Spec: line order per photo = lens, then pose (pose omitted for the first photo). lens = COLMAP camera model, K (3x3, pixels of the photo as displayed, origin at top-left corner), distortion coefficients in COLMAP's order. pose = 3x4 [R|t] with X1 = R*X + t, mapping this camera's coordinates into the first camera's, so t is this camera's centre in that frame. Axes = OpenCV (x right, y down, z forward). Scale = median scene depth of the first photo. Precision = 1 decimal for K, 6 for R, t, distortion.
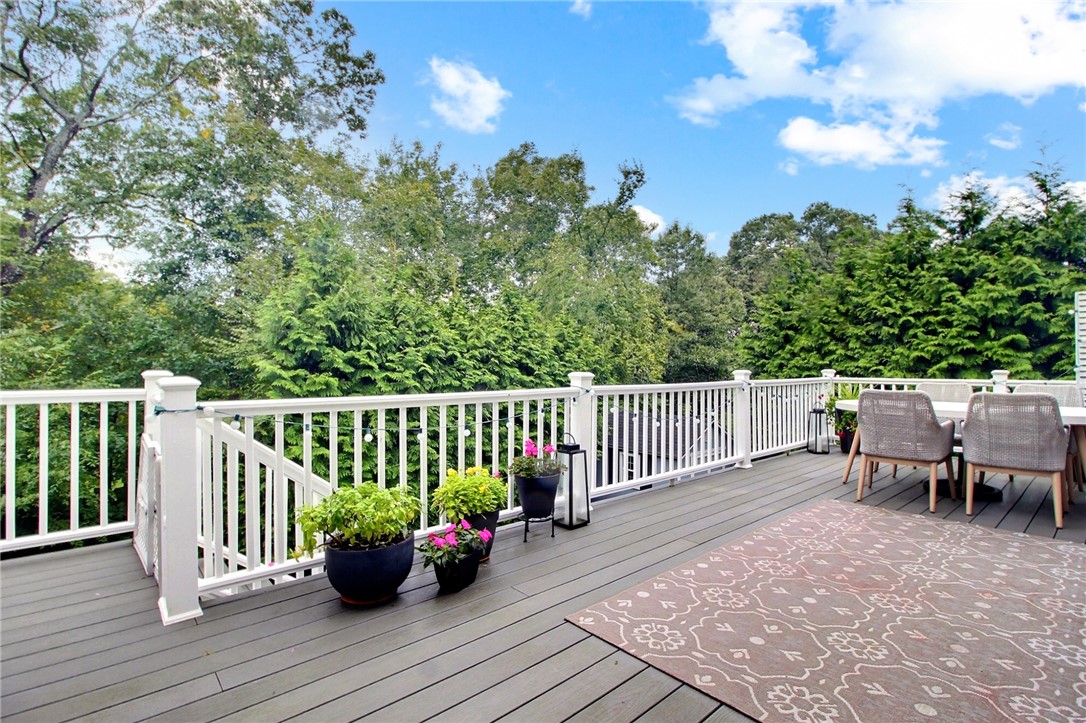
lens RADIAL K [[498.9, 0, 545.1], [0, 498.9, 364.5], [0, 0, 1]] dist [-0.011428, -0.001285]
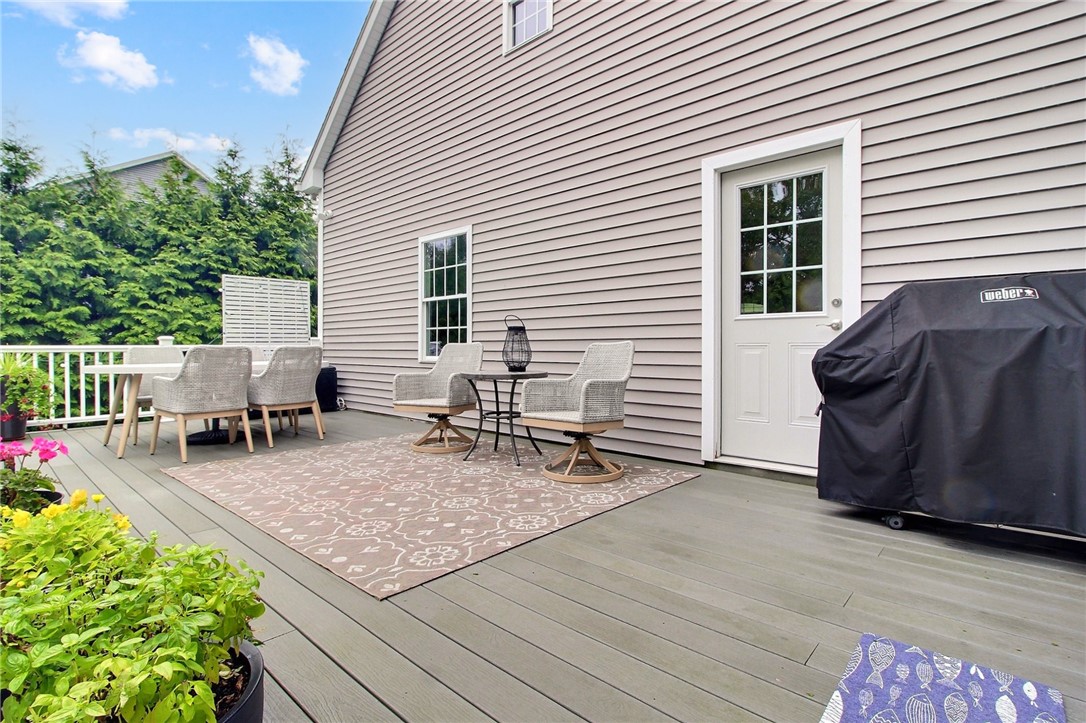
lens RADIAL K [[498.9, 0, 545.8], [0, 498.9, 355.7], [0, 0, 1]] dist [-0.011428, -0.001285]
pose [[-0.068539, -0.022697, 0.997390, -0.117301], [-0.003586, 0.999740, 0.022504, 0.013545], [-0.997642, -0.002035, -0.068603, 0.117457]]
